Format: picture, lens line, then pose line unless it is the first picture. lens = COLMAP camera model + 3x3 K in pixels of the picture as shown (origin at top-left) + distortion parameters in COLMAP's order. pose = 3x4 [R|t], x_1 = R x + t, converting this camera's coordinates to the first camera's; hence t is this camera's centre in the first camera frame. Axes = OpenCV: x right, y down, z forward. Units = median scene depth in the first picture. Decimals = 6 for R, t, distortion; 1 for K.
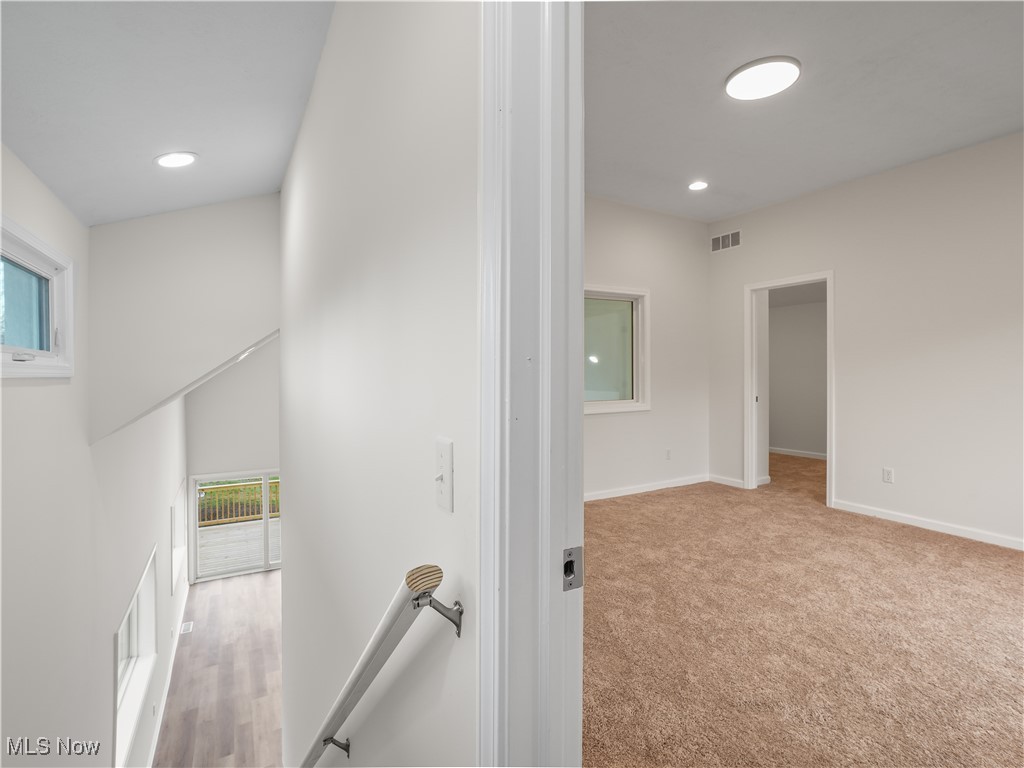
lens RADIAL K [[503.8, 0, 506.9], [0, 503.8, 376.8], [0, 0, 1]] dist [-0.029714, 0.019779]
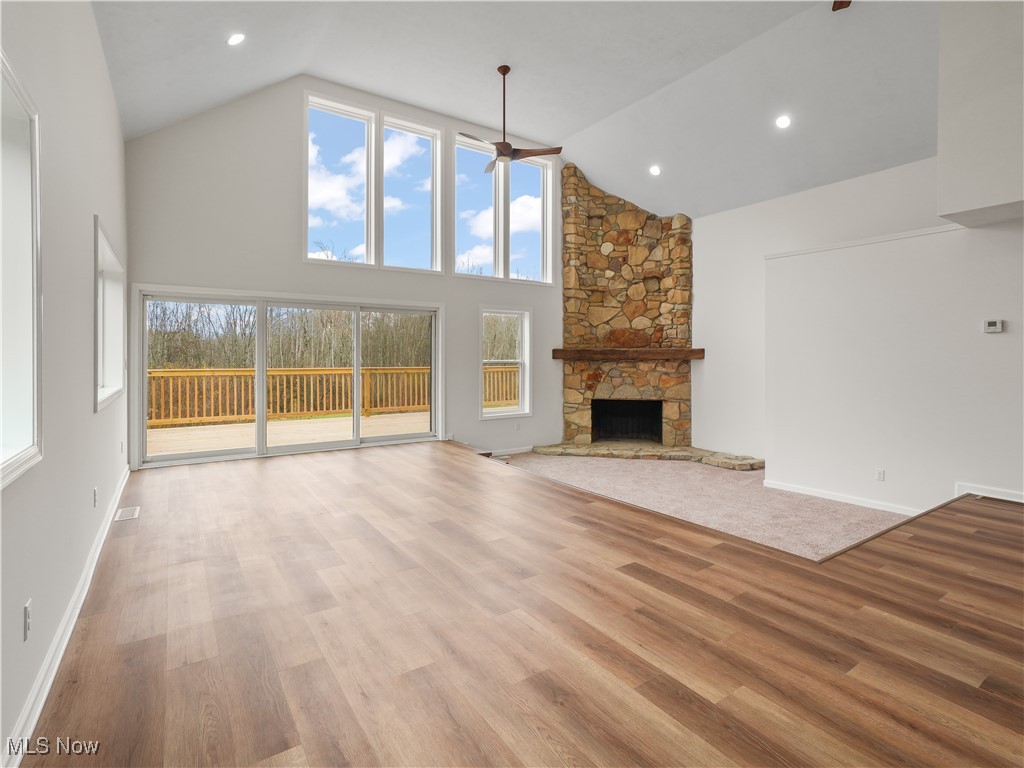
lens RADIAL K [[503.8, 0, 509.2], [0, 503.8, 354.6], [0, 0, 1]] dist [-0.029714, 0.019779]
pose [[0.995742, 0.001761, 0.092170, -0.398679], [-0.000269, 0.999869, -0.016205, 0.461814], [-0.092186, 0.016111, 0.995611, 0.602939]]
